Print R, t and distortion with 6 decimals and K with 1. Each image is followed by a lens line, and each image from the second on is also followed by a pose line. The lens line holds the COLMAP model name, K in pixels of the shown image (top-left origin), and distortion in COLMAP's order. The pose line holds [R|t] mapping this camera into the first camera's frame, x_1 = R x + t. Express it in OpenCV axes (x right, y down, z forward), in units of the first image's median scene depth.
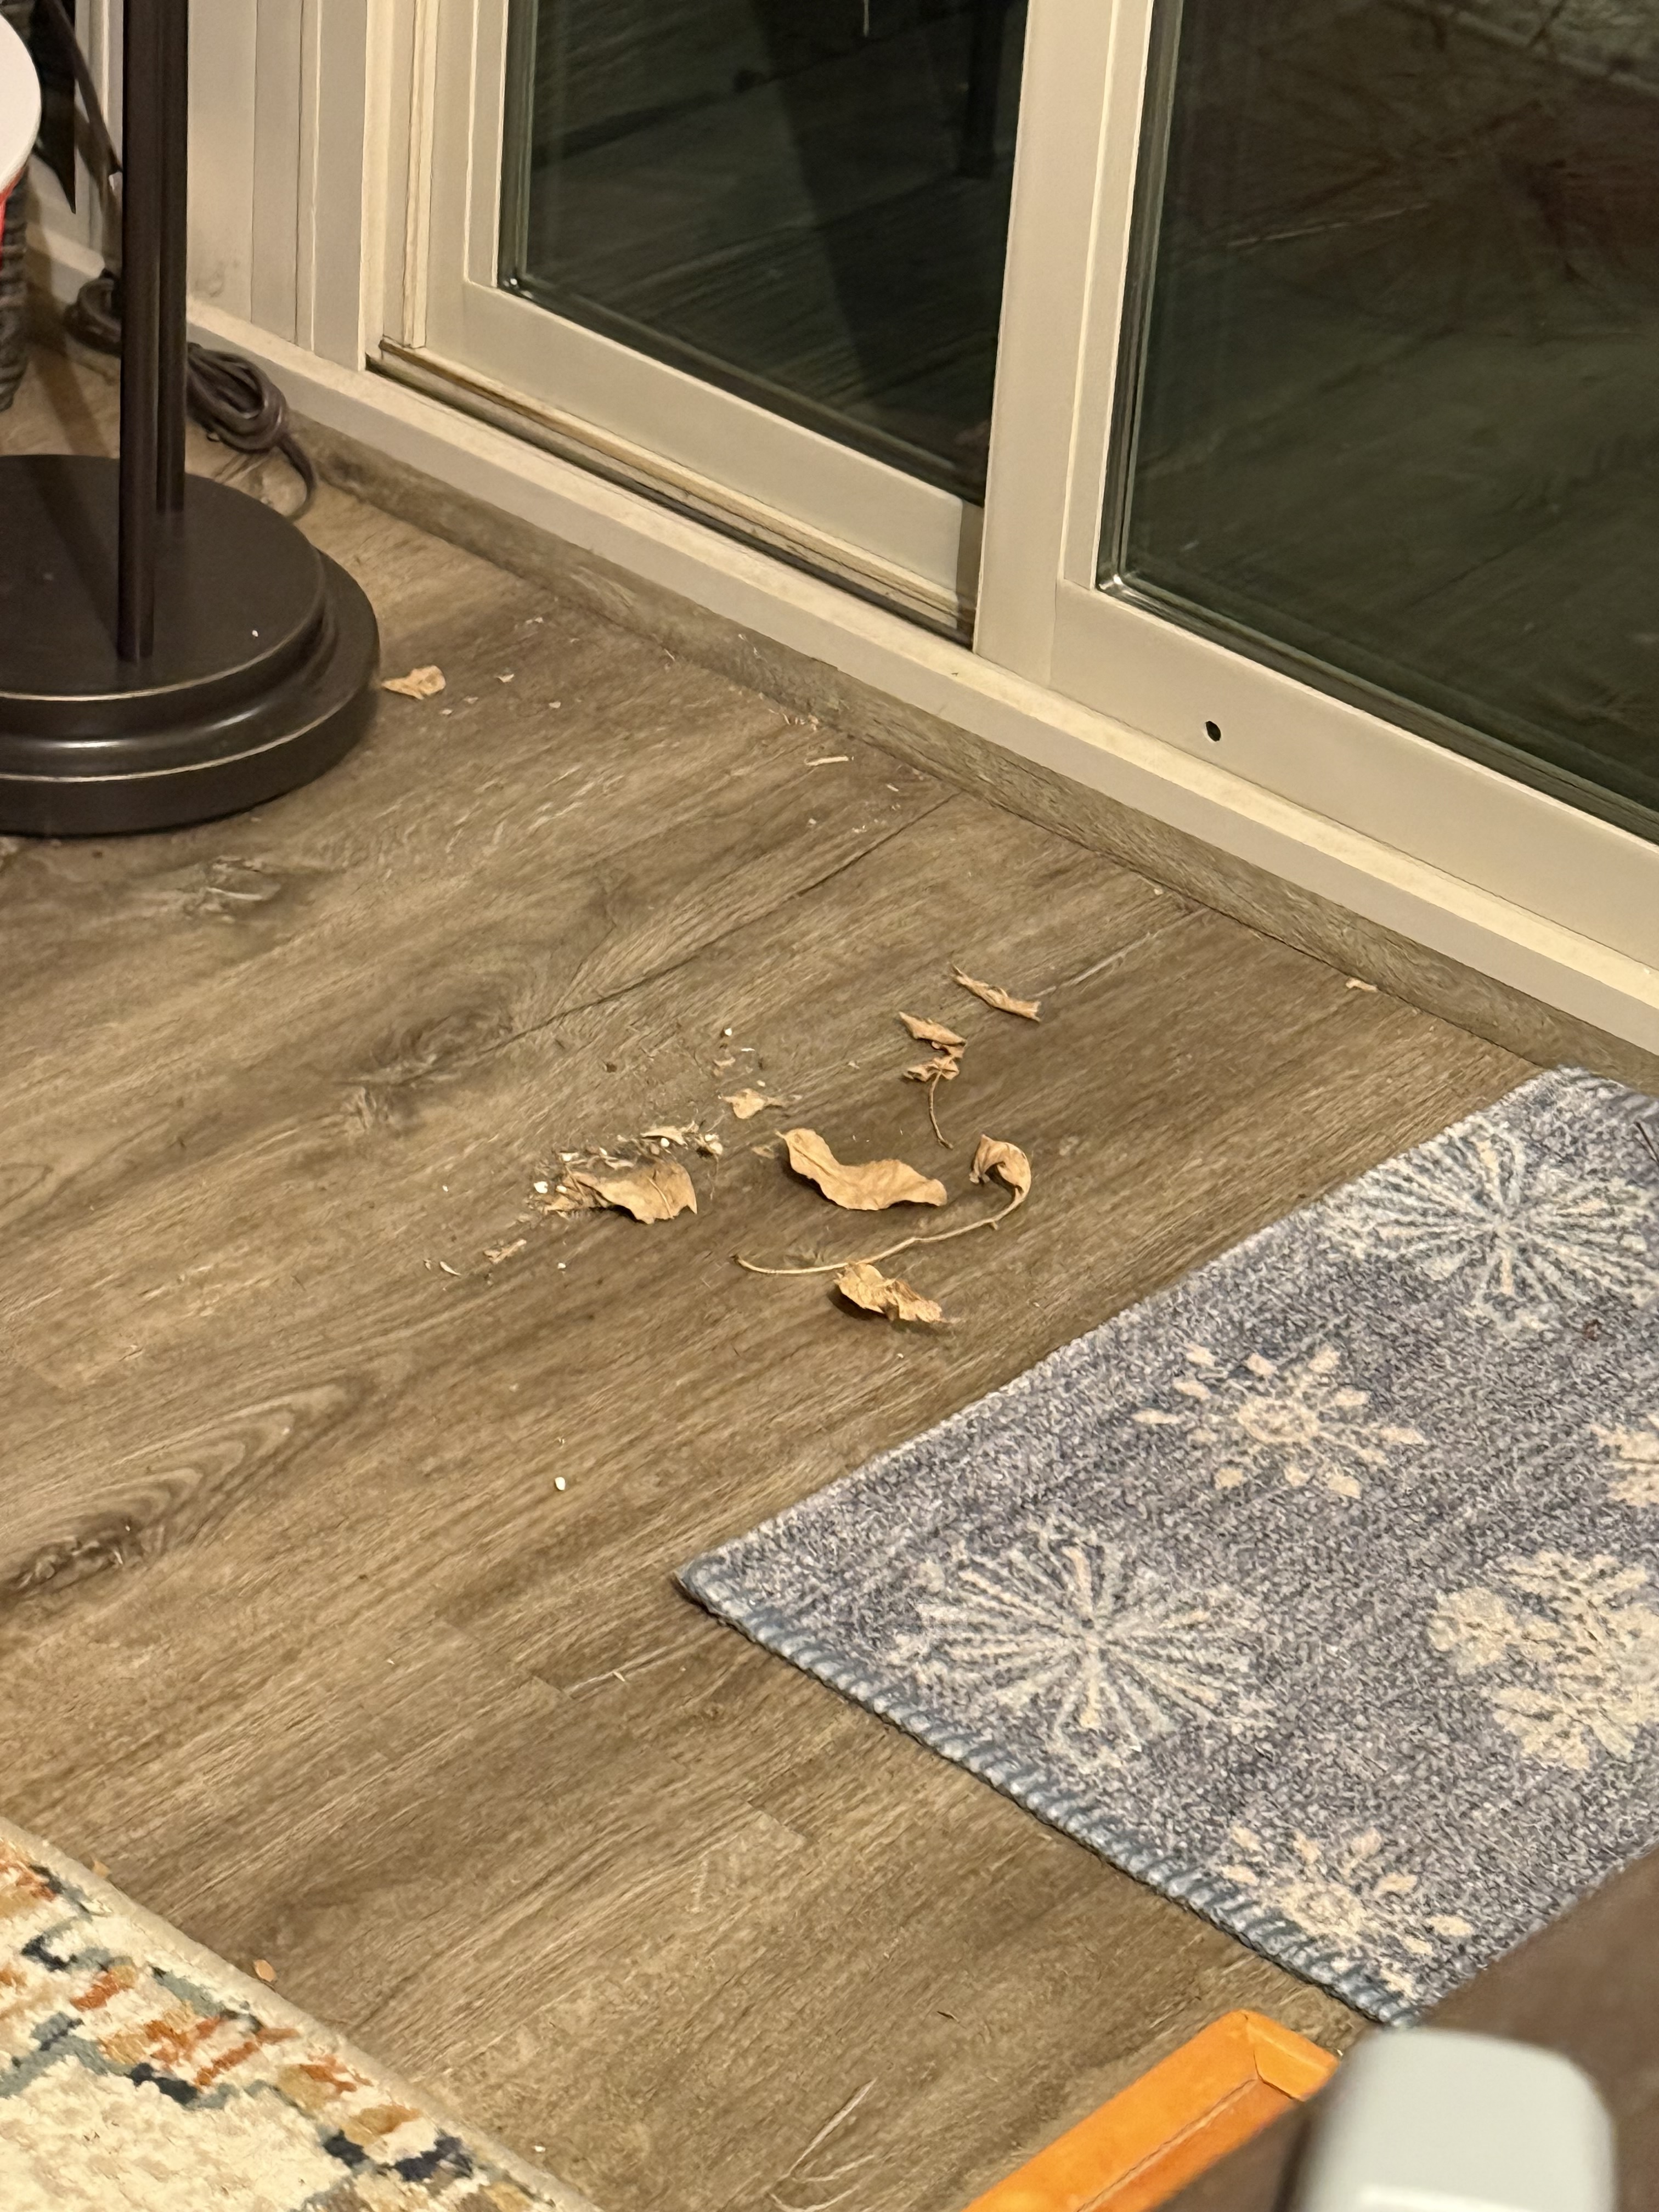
lens RADIAL K [[6298.1, 0, 822.0], [0, 6298.1, 1105.0], [0, 0, 1]] dist [0.312027, 0.000000]
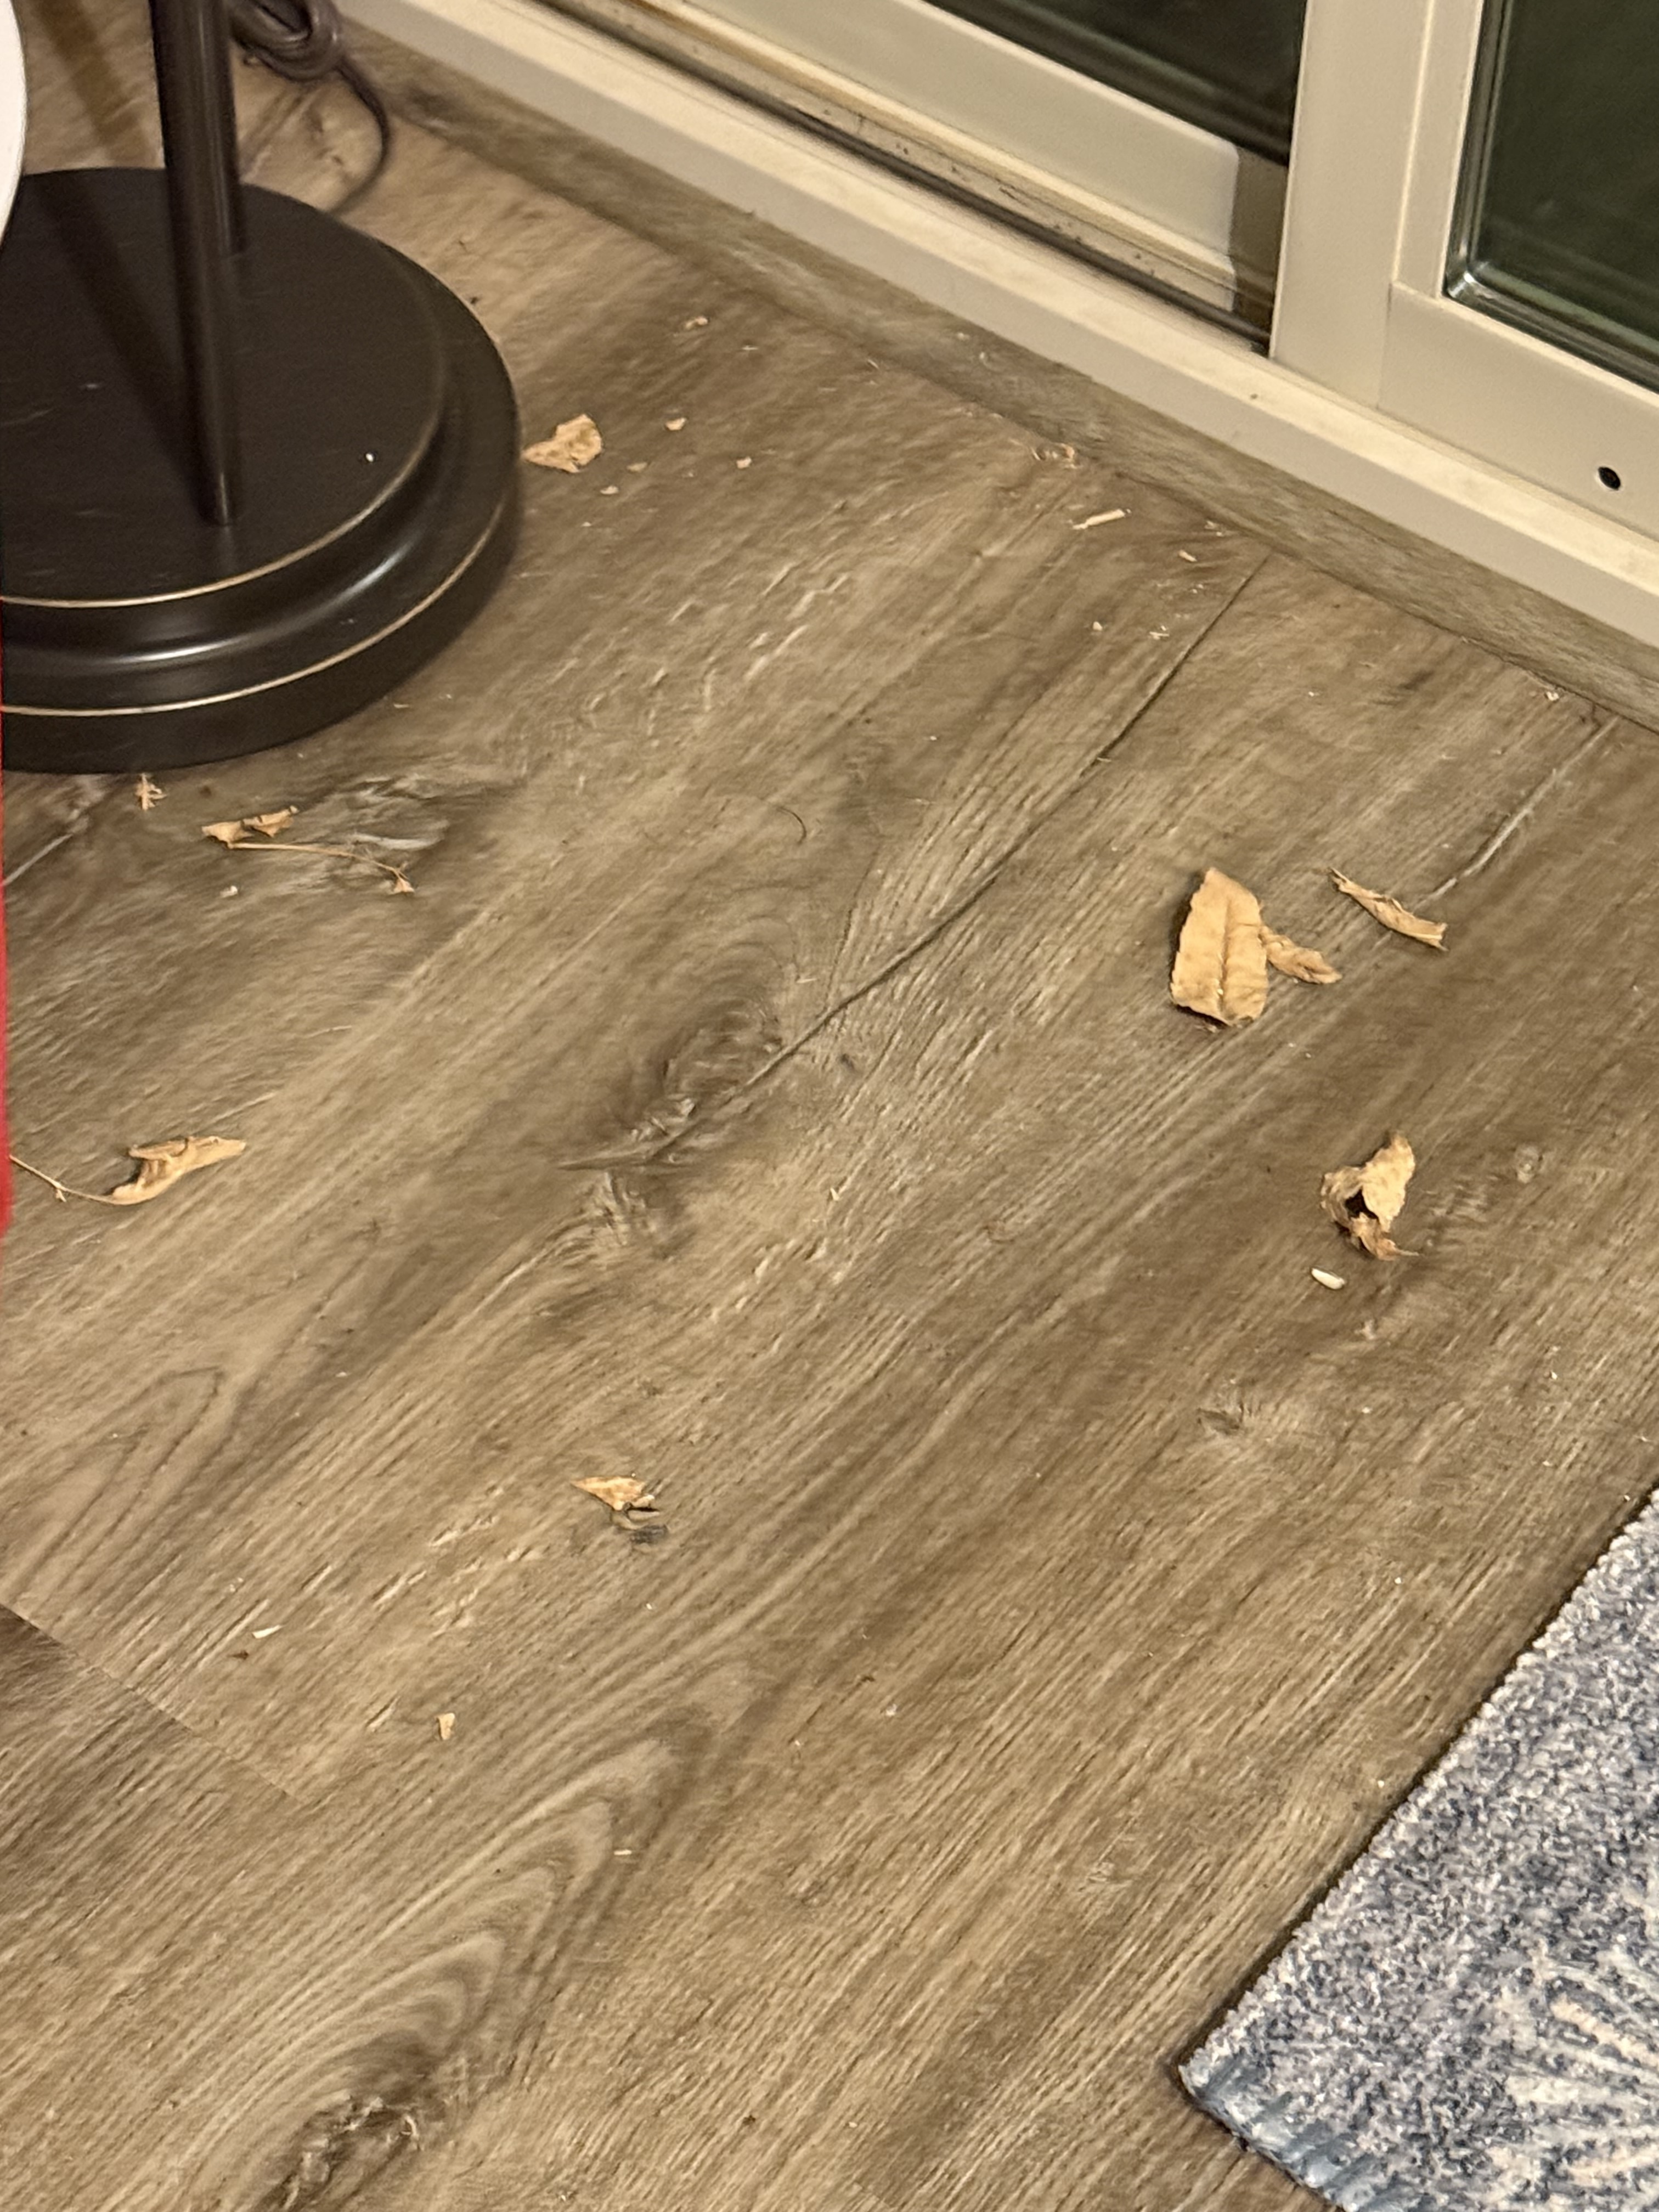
lens RADIAL K [[4878.0, 0, 832.8], [0, 4878.0, 1106.1], [0, 0, 1]] dist [0.179865, 0.000000]
pose [[0.995846, -0.088063, 0.023142, -0.057977], [0.078539, 0.959367, 0.271009, -0.167332], [-0.046068, -0.268065, 0.962299, 0.427734]]
